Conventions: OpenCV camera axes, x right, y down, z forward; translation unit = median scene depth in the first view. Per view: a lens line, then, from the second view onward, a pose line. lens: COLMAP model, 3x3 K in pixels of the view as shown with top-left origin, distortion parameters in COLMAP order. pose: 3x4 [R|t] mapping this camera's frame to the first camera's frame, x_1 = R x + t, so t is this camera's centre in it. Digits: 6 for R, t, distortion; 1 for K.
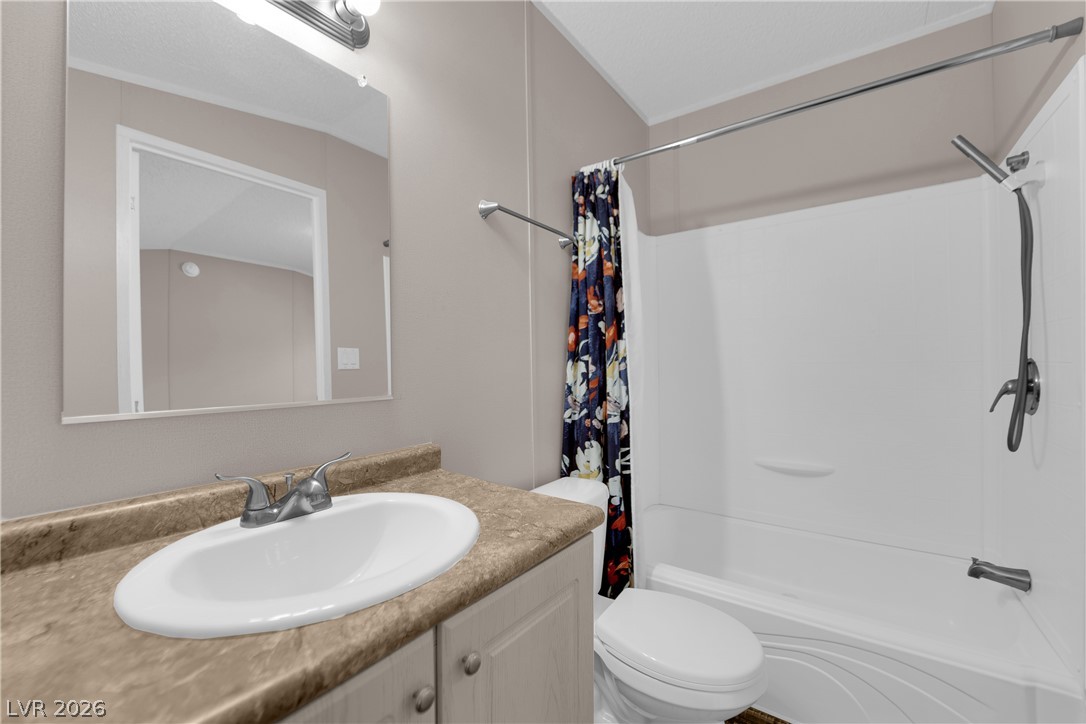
lens RADIAL K [[438.0, 0, 543.6], [0, 438.0, 362.5], [0, 0, 1]] dist [-0.012615, 0.000178]
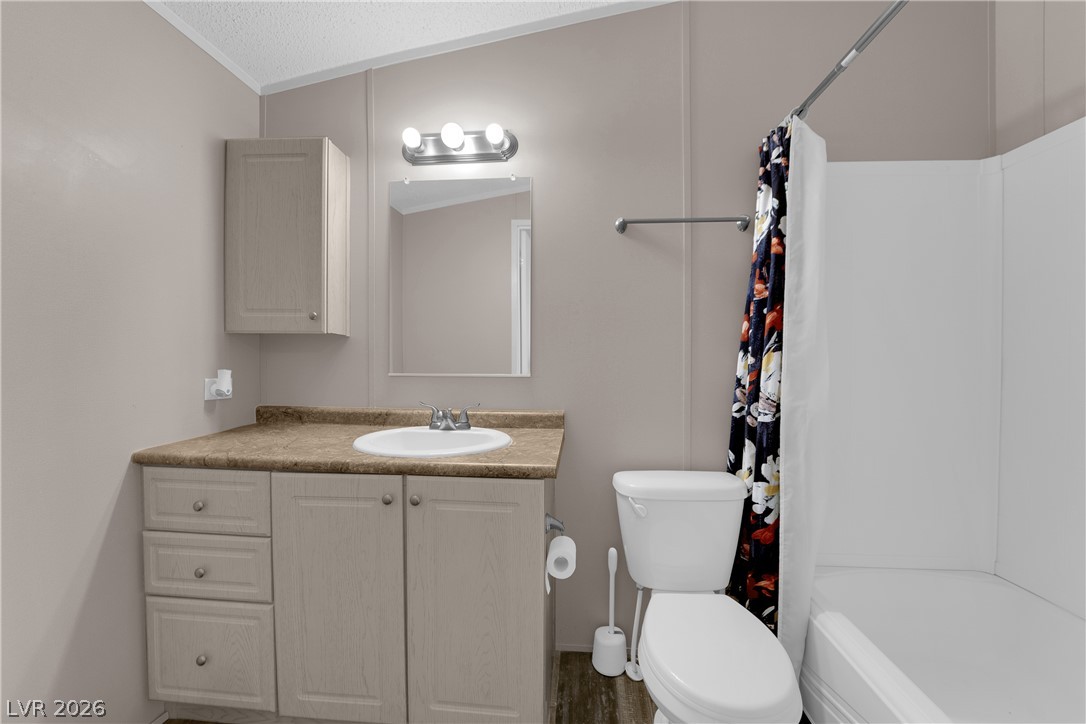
lens RADIAL K [[438.0, 0, 543.6], [0, 438.0, 362.5], [0, 0, 1]] dist [-0.012615, 0.000178]
pose [[0.522427, 0.022121, -0.852397, 0.668006], [-0.002351, 0.999697, 0.024503, -0.002776], [0.852681, -0.010797, 0.522321, 0.160539]]
